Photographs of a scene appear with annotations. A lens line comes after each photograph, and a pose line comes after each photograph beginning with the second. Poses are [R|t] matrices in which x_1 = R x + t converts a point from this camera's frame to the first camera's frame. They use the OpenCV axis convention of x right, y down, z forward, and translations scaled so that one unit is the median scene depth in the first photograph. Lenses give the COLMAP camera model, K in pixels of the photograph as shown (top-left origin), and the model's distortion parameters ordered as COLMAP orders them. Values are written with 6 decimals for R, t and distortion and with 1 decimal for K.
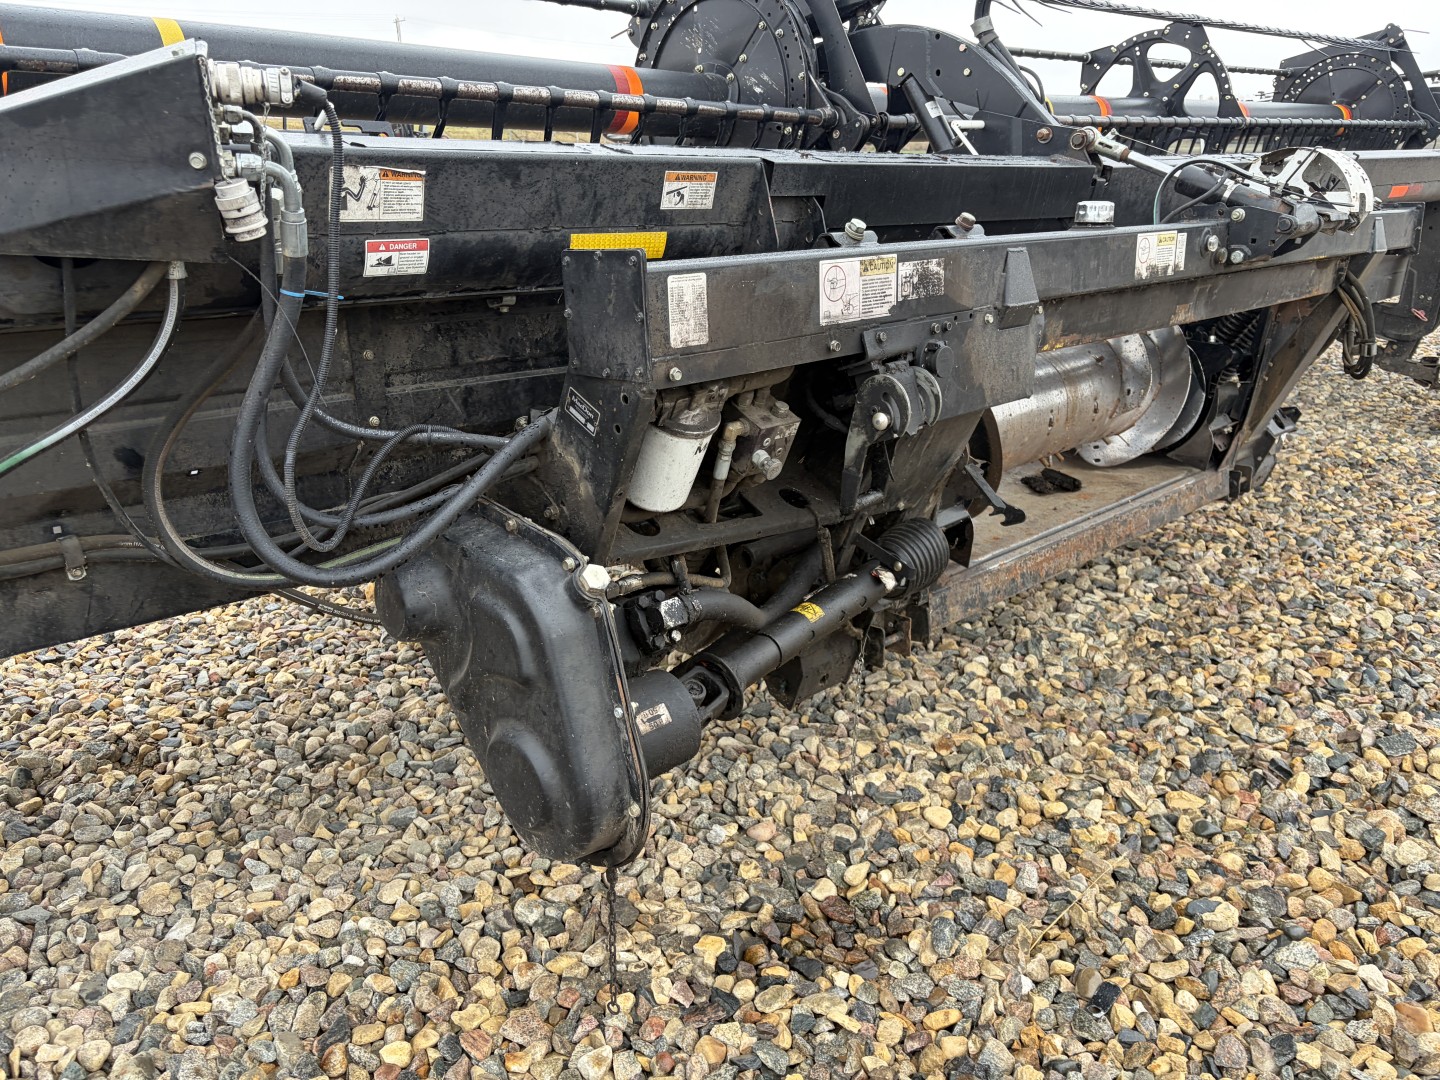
lens RADIAL K [[1104.2, 0, 720.0], [0, 1104.2, 540.0], [0, 0, 1]] dist [-0.001207, -0.006201]
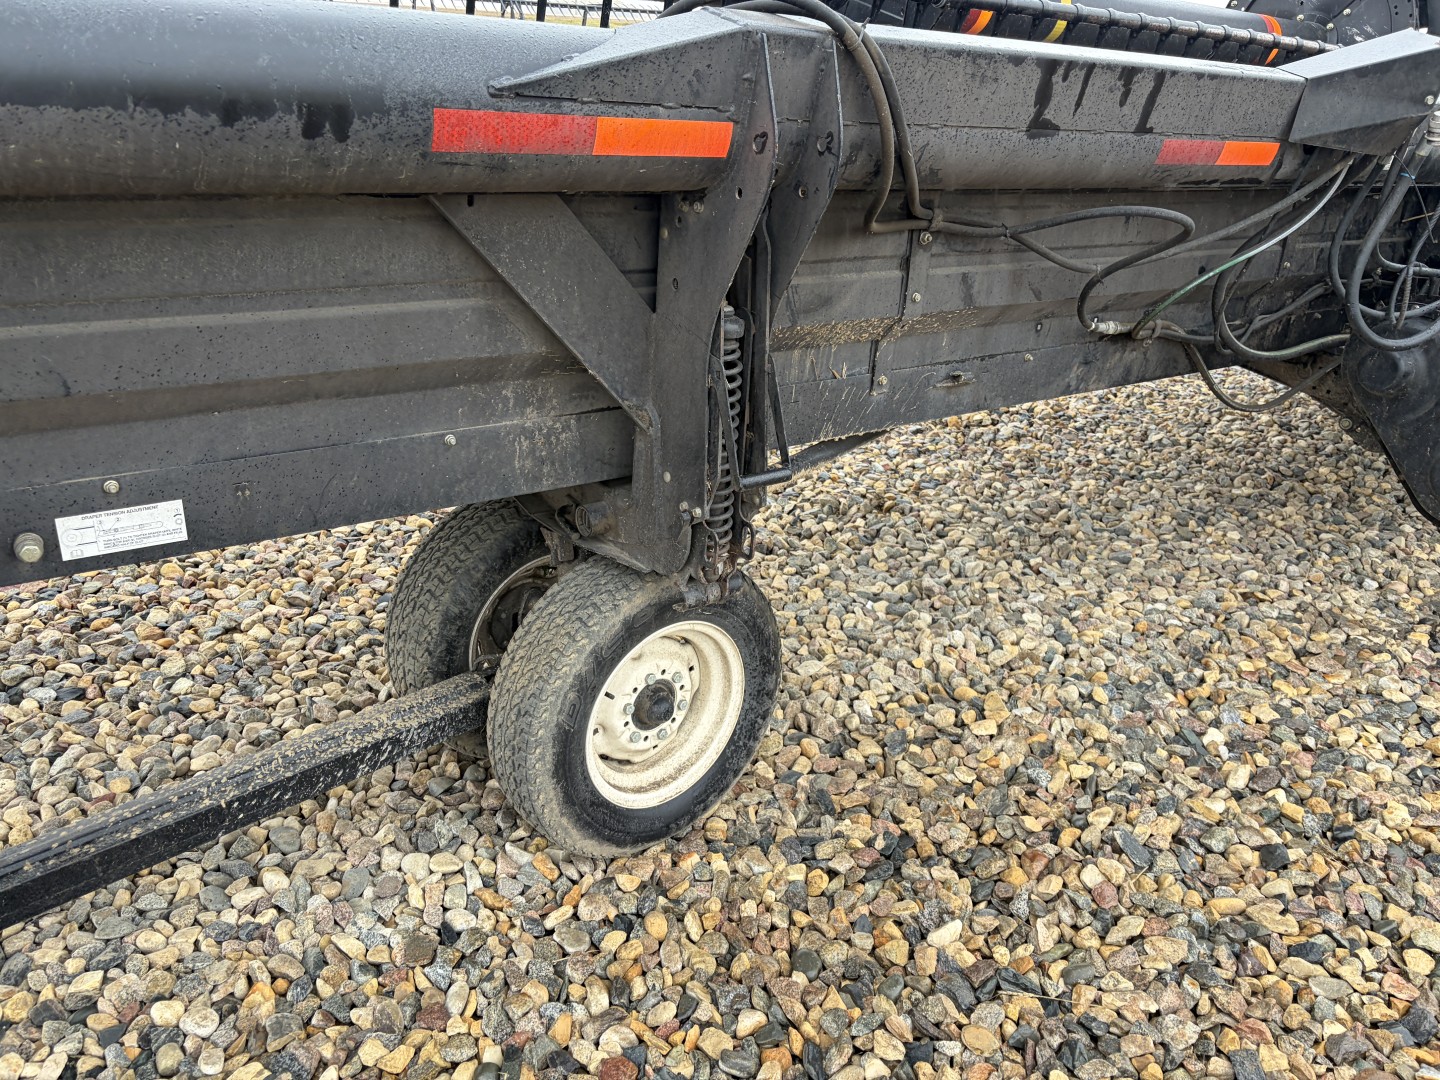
lens RADIAL K [[1104.2, 0, 720.0], [0, 1104.2, 540.0], [0, 0, 1]] dist [-0.001207, -0.006201]
pose [[0.989737, 0.092904, -0.108581, -0.573579], [-0.085013, 0.993539, 0.075187, 0.146491], [0.114865, -0.065185, 0.991240, -0.420653]]
